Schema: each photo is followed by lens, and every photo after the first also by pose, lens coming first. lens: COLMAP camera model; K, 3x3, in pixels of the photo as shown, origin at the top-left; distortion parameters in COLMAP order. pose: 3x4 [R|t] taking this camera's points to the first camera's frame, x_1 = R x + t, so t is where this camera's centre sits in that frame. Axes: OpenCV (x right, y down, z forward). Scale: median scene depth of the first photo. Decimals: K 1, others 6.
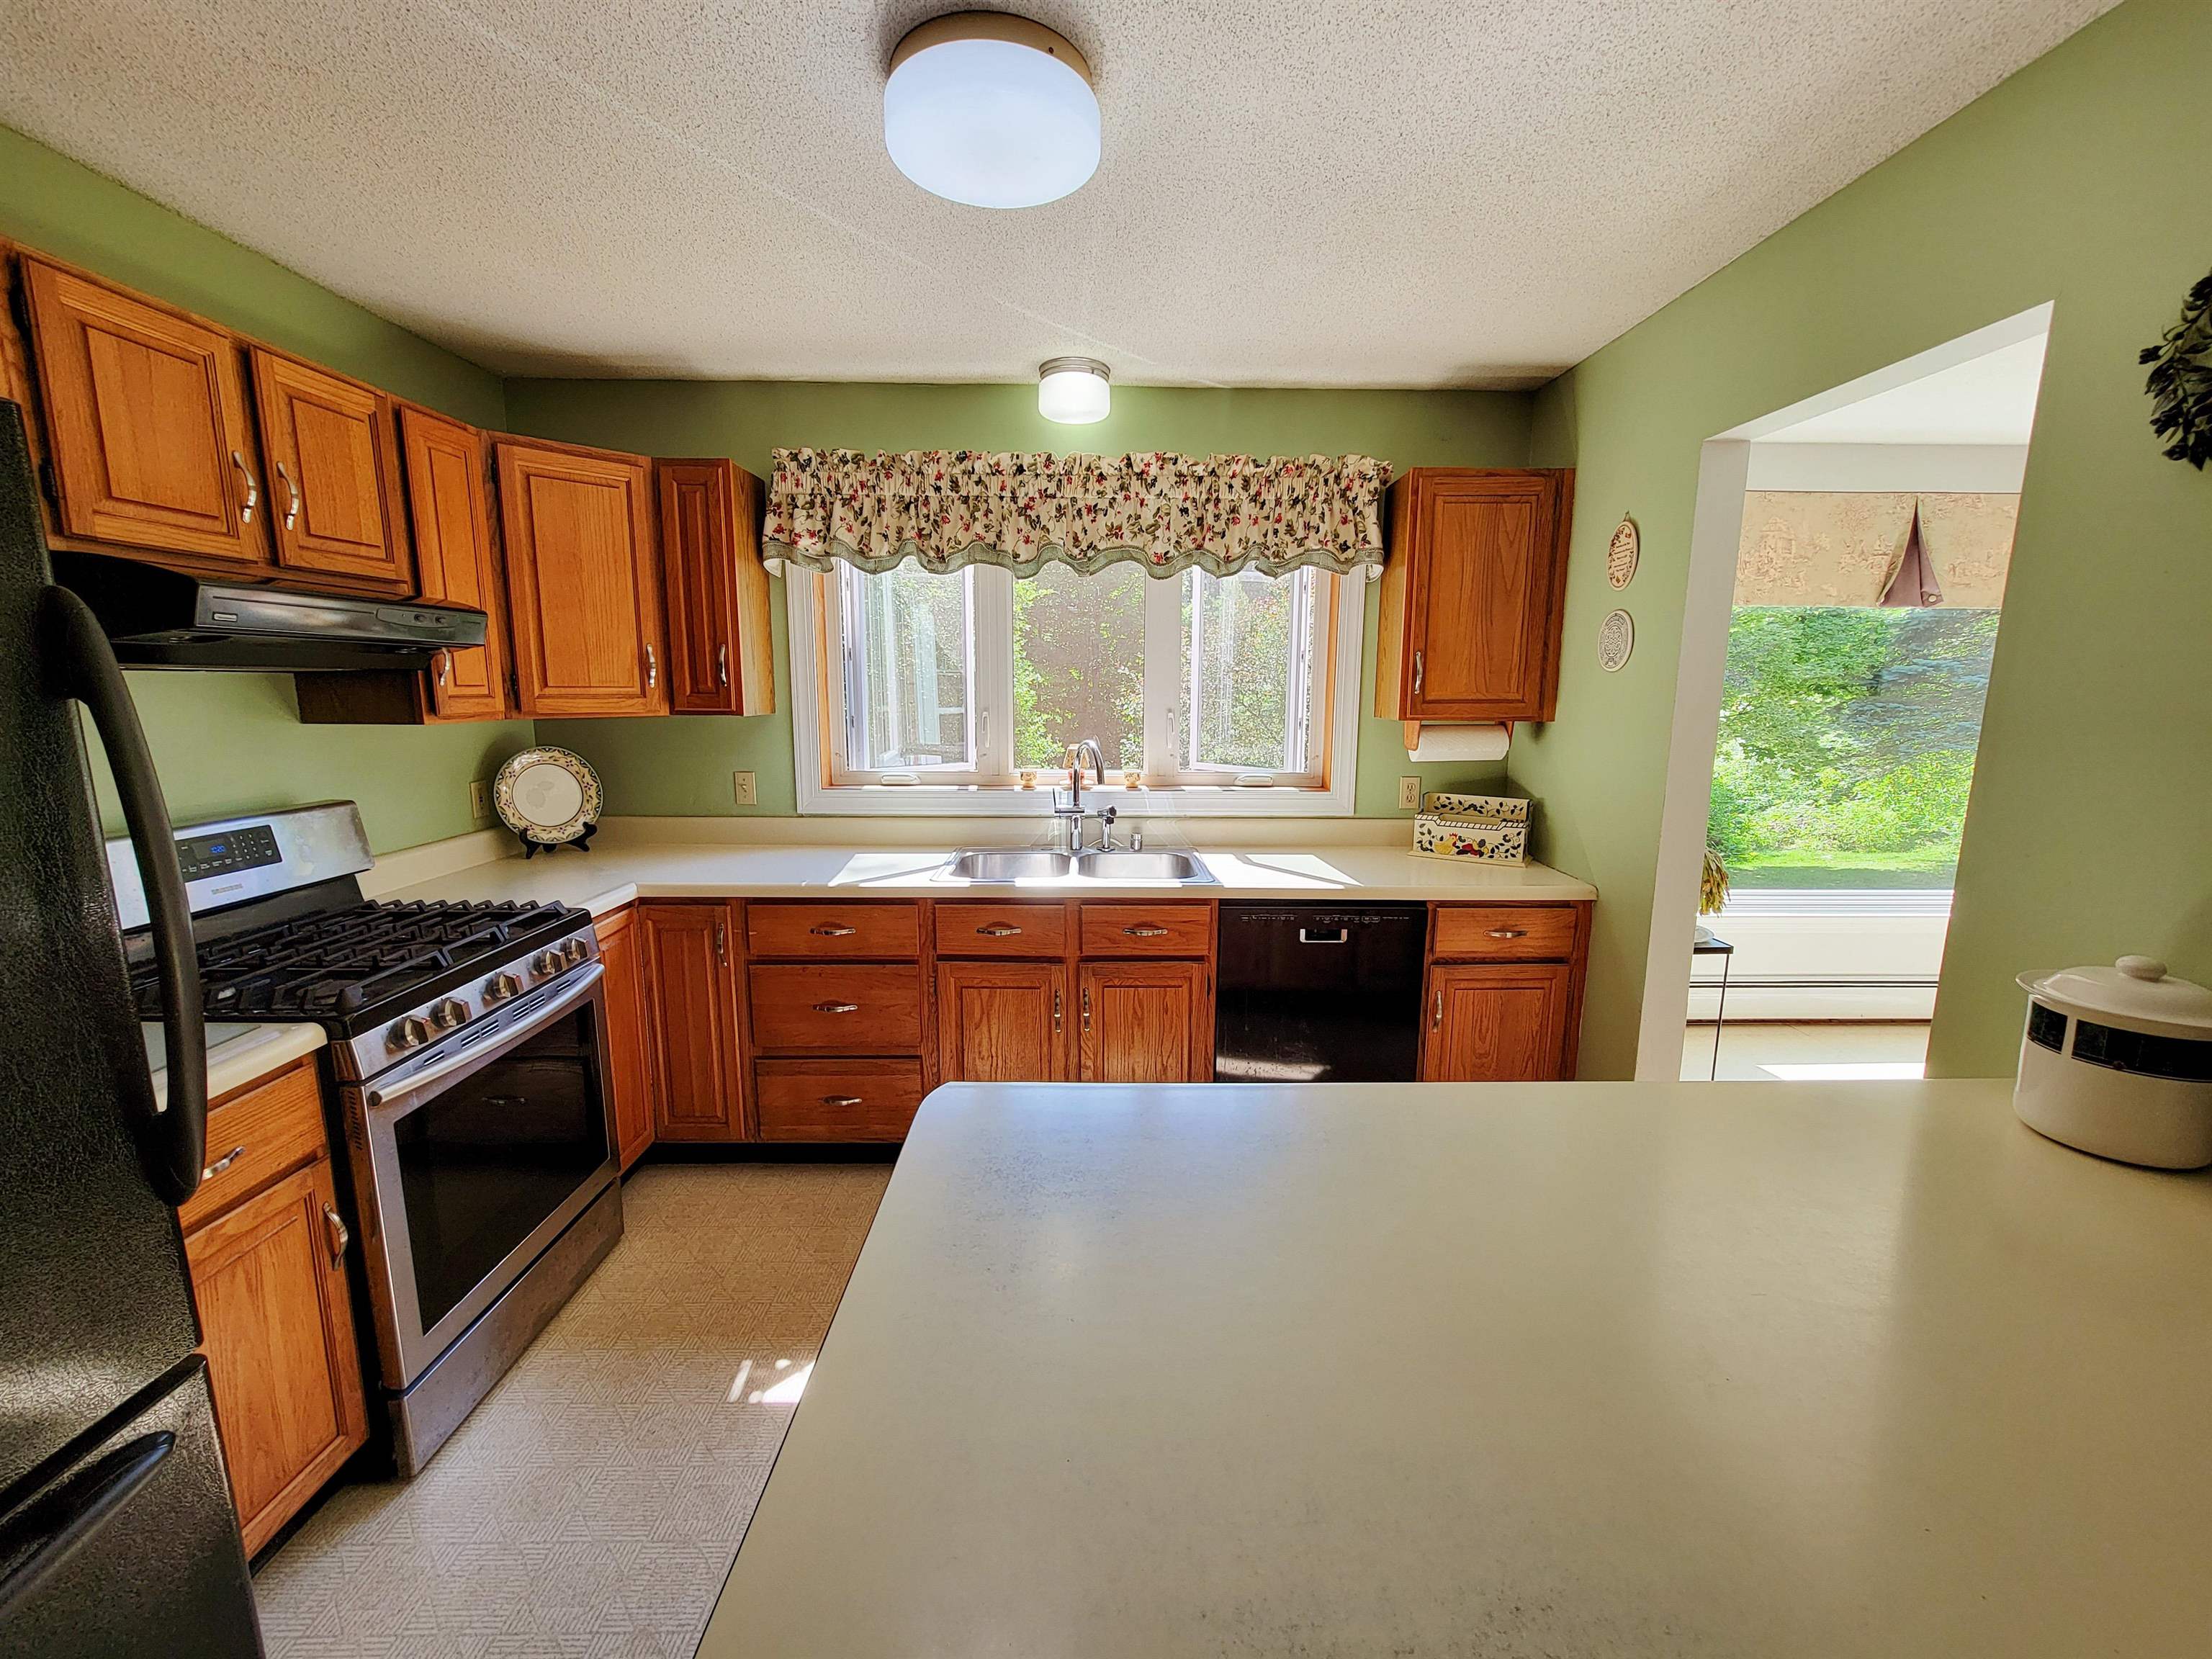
lens RADIAL K [[902.4, 0, 1116.9], [0, 902.4, 832.3], [0, 0, 1]] dist [-0.001784, 0.000337]
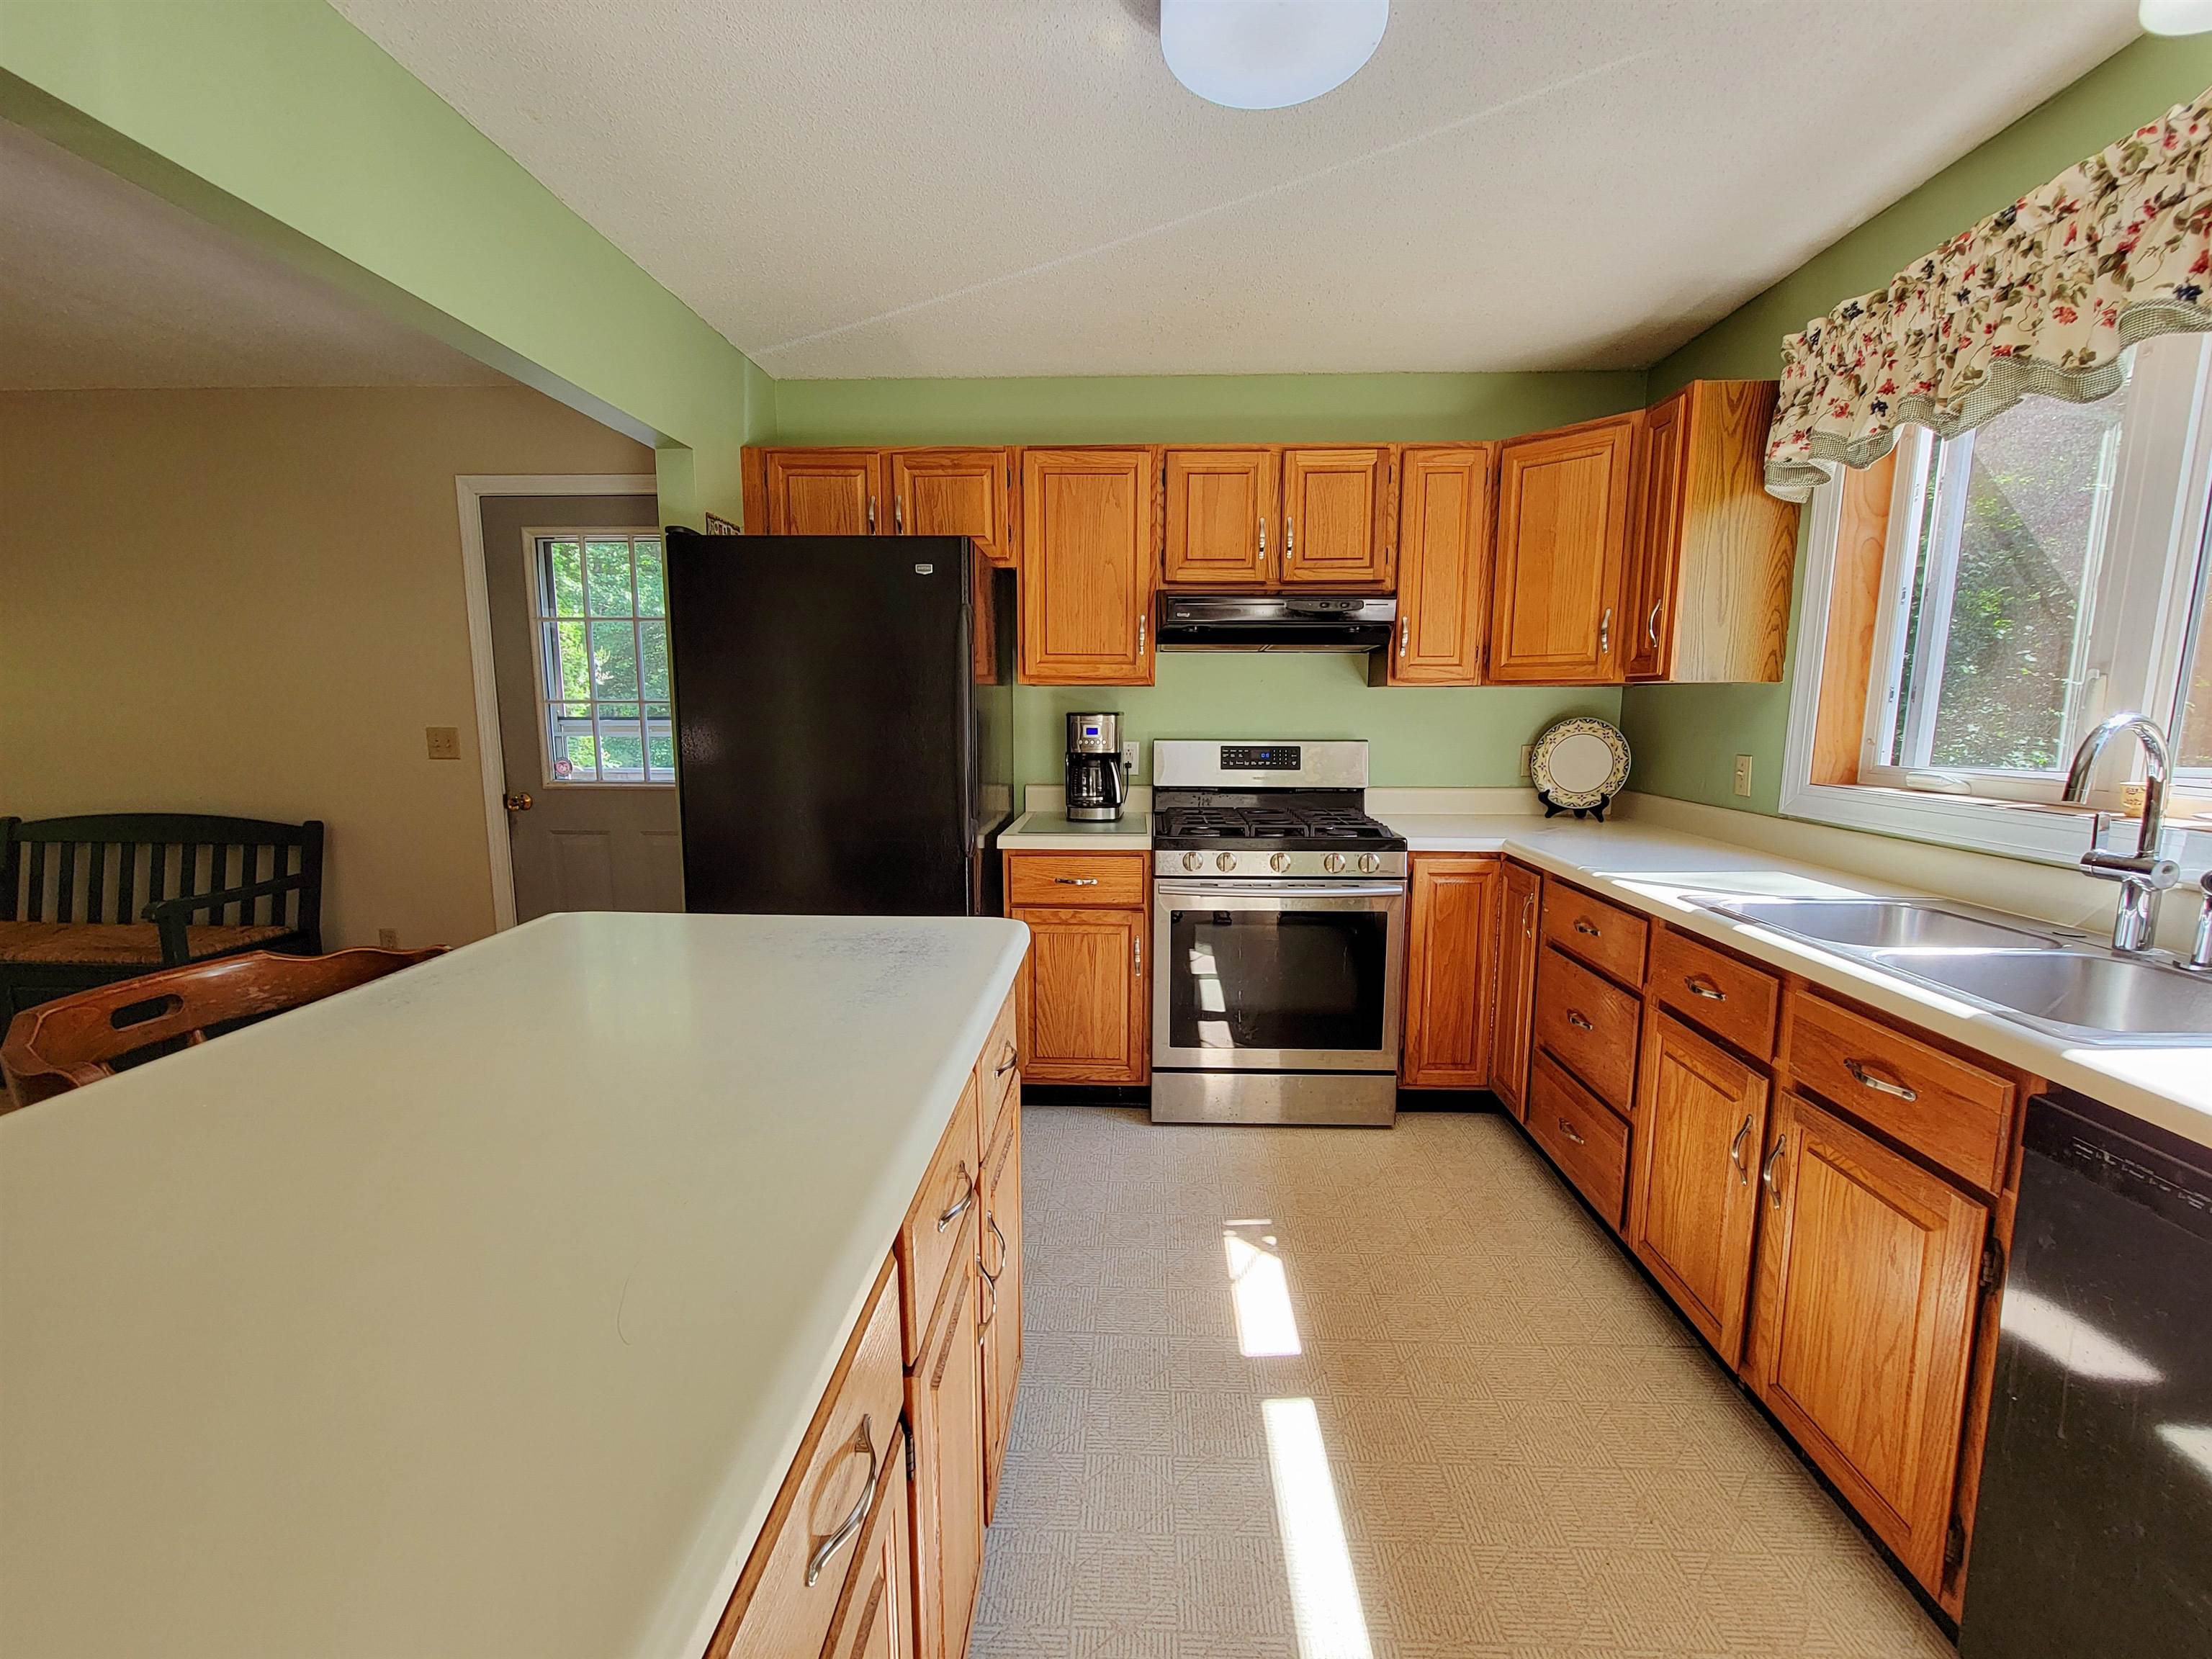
lens RADIAL K [[902.4, 0, 1122.9], [0, 902.4, 836.0], [0, 0, 1]] dist [-0.001784, 0.000337]
pose [[-0.050351, 0.135528, -0.989493, 0.473993], [-0.165590, 0.975904, 0.142093, -0.019840], [0.984908, 0.171005, -0.026696, 0.522278]]
